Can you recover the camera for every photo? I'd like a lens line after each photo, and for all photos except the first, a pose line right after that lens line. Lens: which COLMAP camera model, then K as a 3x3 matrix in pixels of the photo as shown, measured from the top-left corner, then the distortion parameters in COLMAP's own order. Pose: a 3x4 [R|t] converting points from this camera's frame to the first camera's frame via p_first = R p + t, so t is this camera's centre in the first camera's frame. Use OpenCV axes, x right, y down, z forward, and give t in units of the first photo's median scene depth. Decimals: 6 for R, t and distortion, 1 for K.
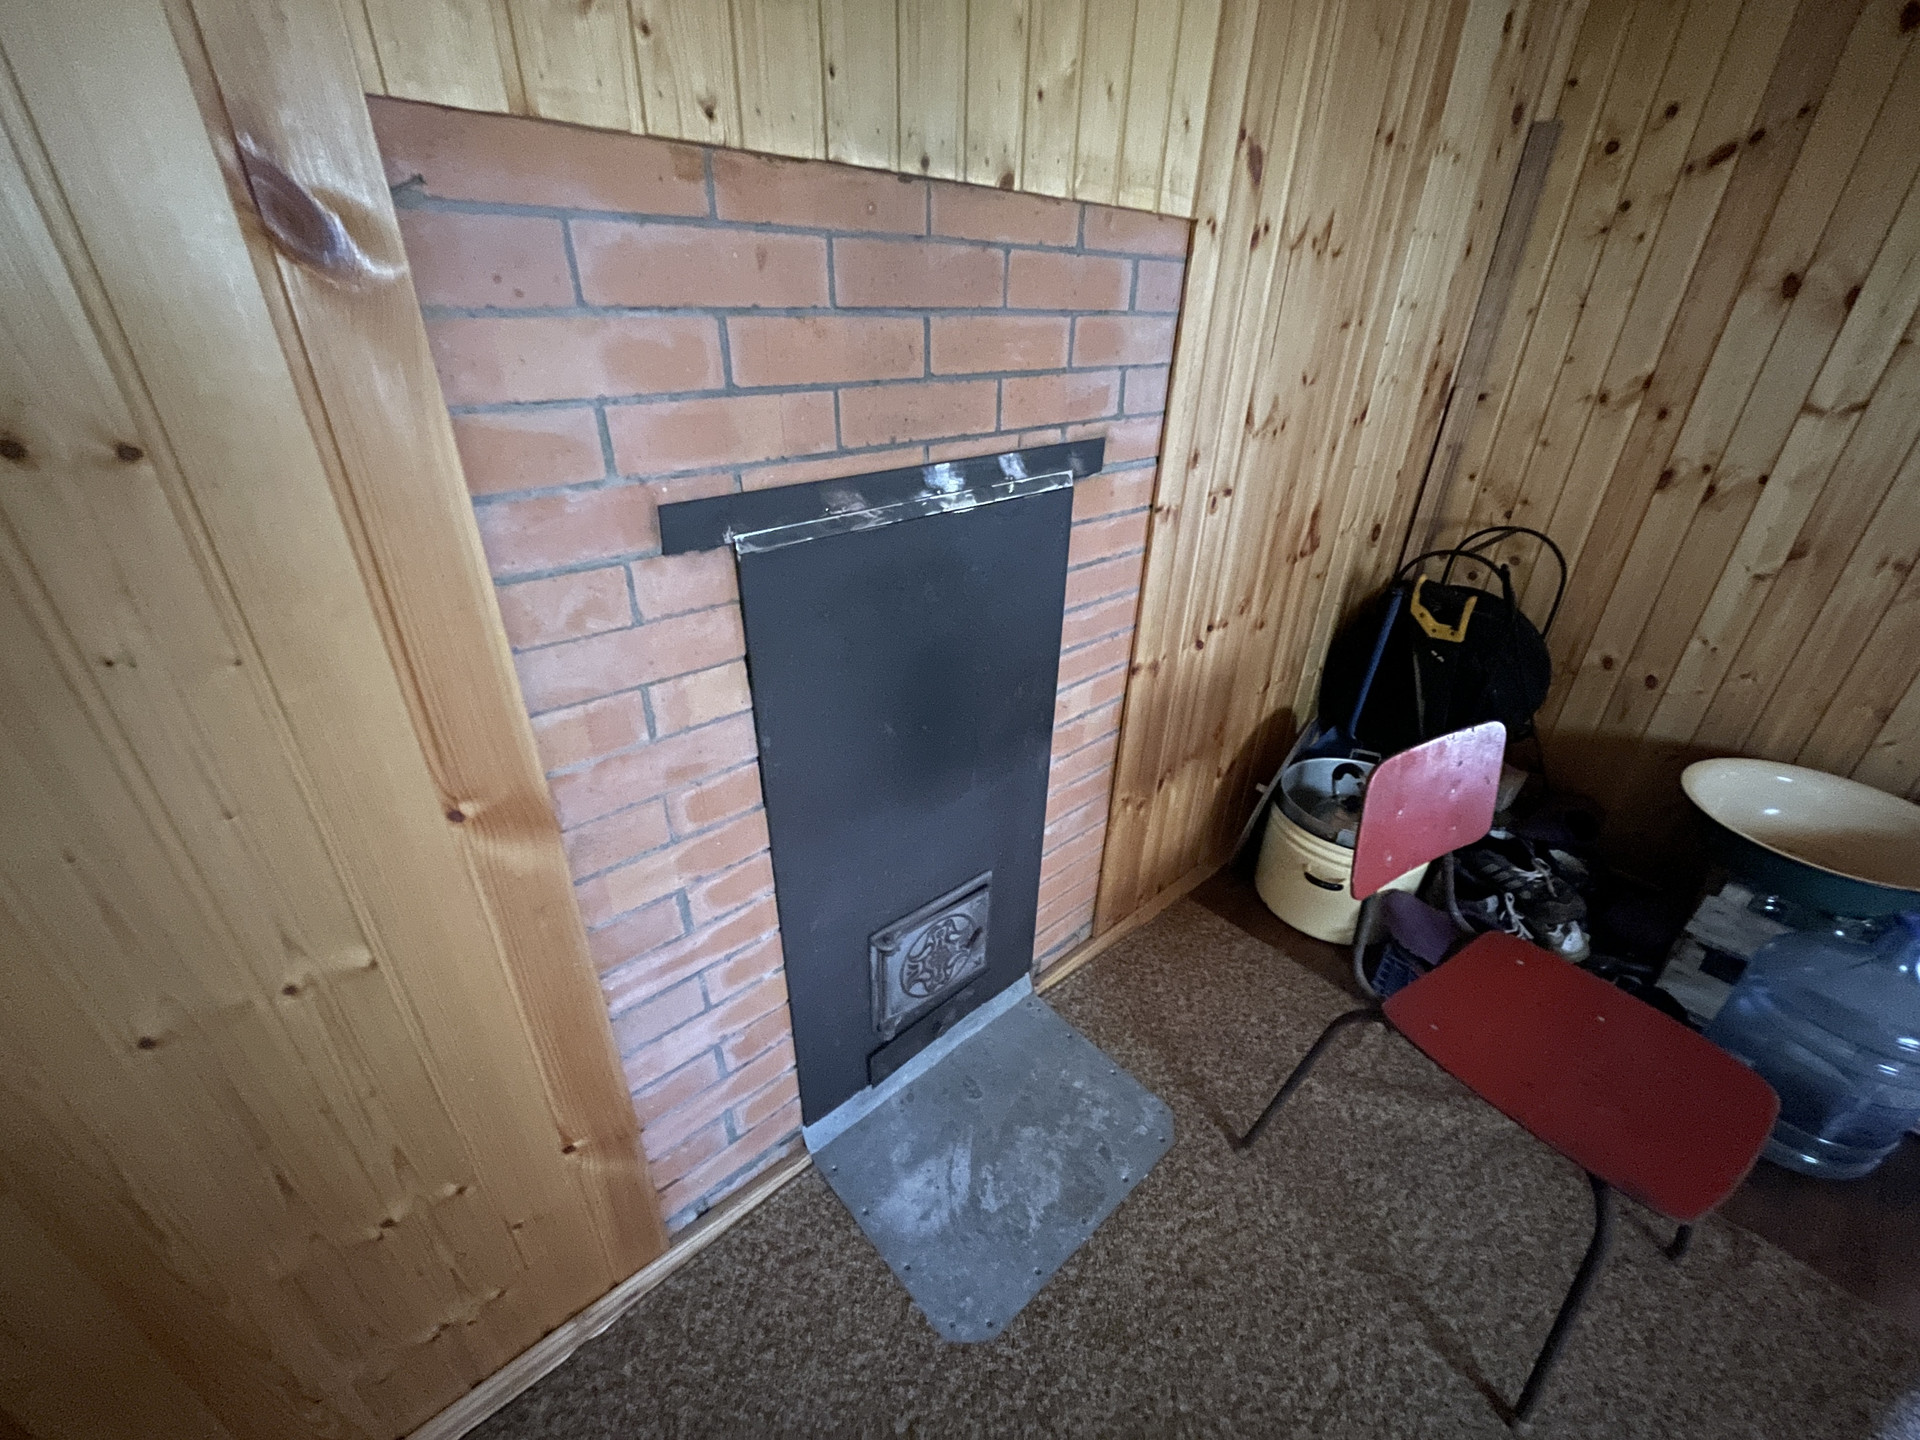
lens RADIAL K [[776.7, 0, 964.0], [0, 776.7, 720.8], [0, 0, 1]] dist [-0.002847, -0.000361]
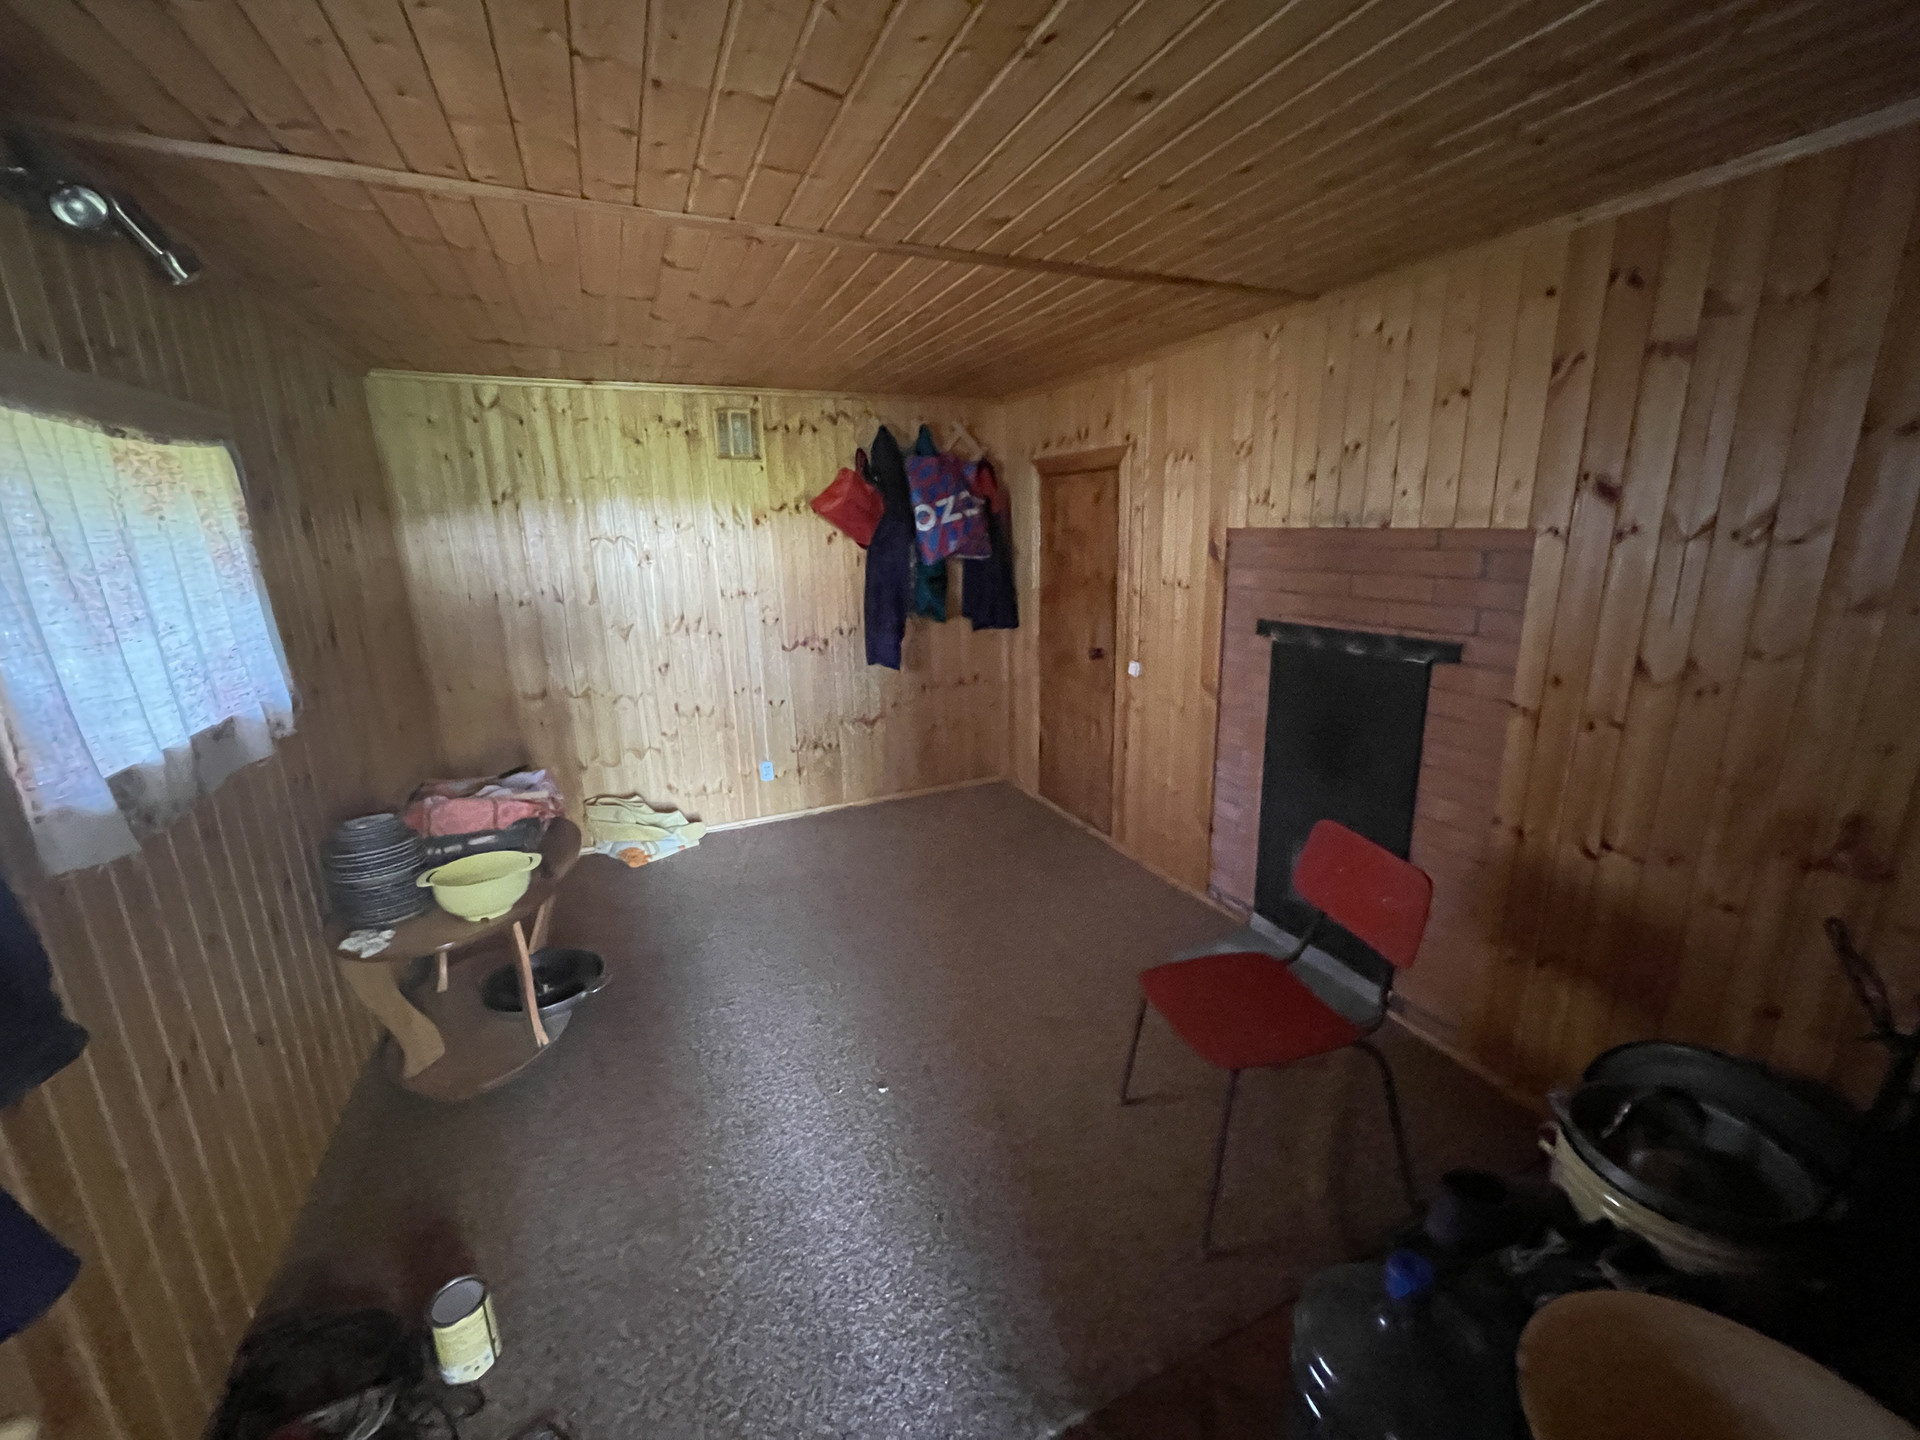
lens RADIAL K [[776.7, 0, 962.8], [0, 776.7, 713.3], [0, 0, 1]] dist [-0.002847, -0.000361]
pose [[-0.301578, 0.214771, -0.928937, 1.955626], [-0.439487, 0.833306, 0.335340, -0.304276], [0.846110, 0.509387, -0.156918, 0.389165]]
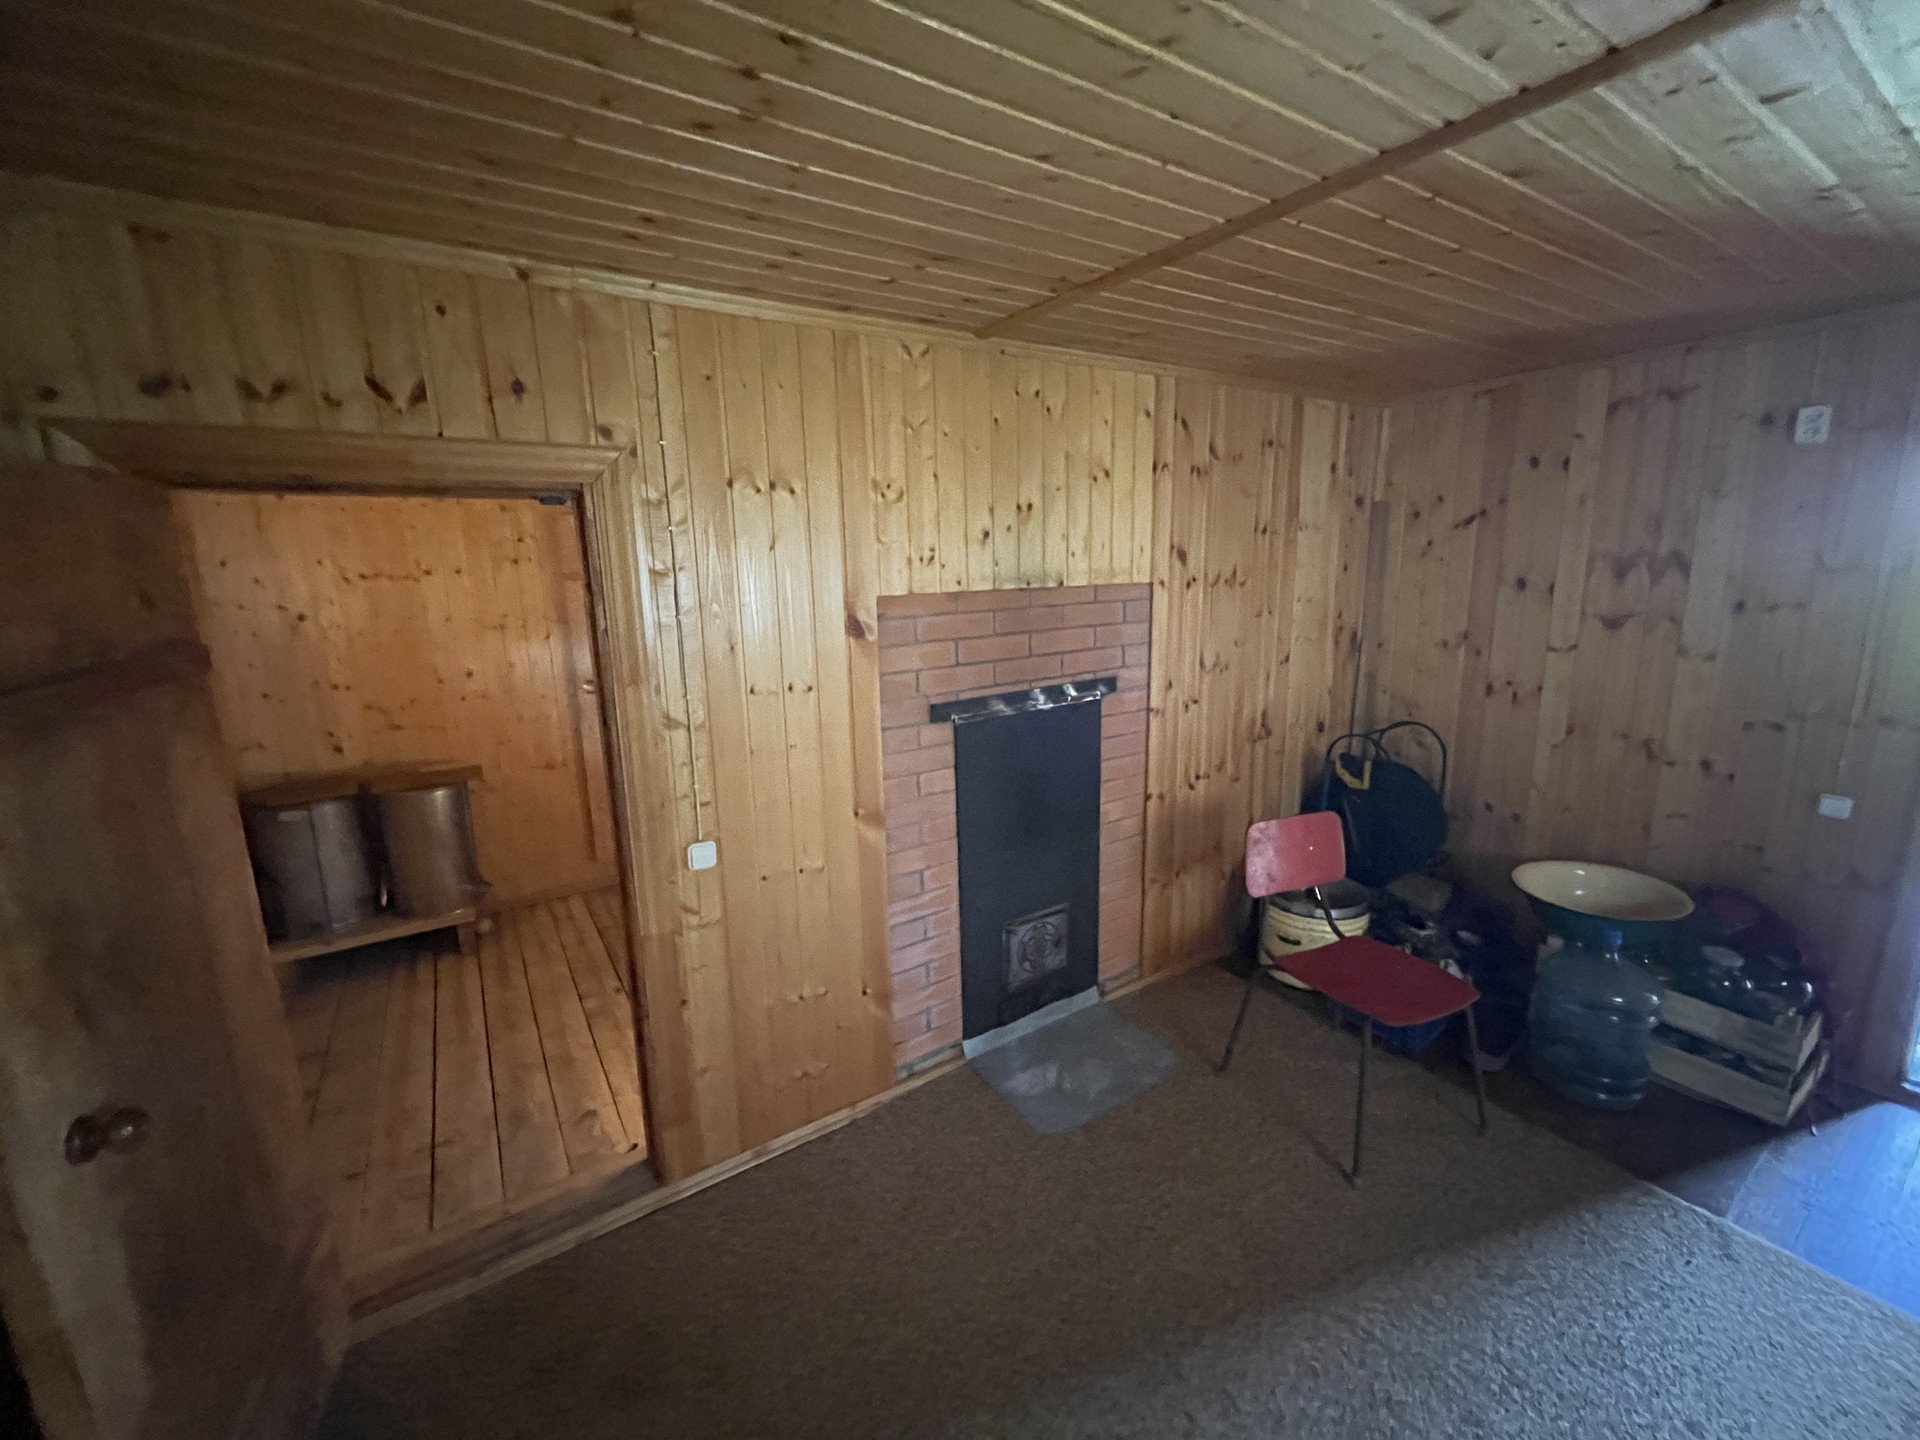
lens RADIAL K [[776.7, 0, 960.2], [0, 776.7, 719.8], [0, 0, 1]] dist [-0.002847, -0.000361]
pose [[0.988222, -0.017576, -0.152012, 0.075152], [-0.027068, 0.957640, -0.286692, 0.334115], [0.150612, 0.287430, 0.945886, -0.939817]]
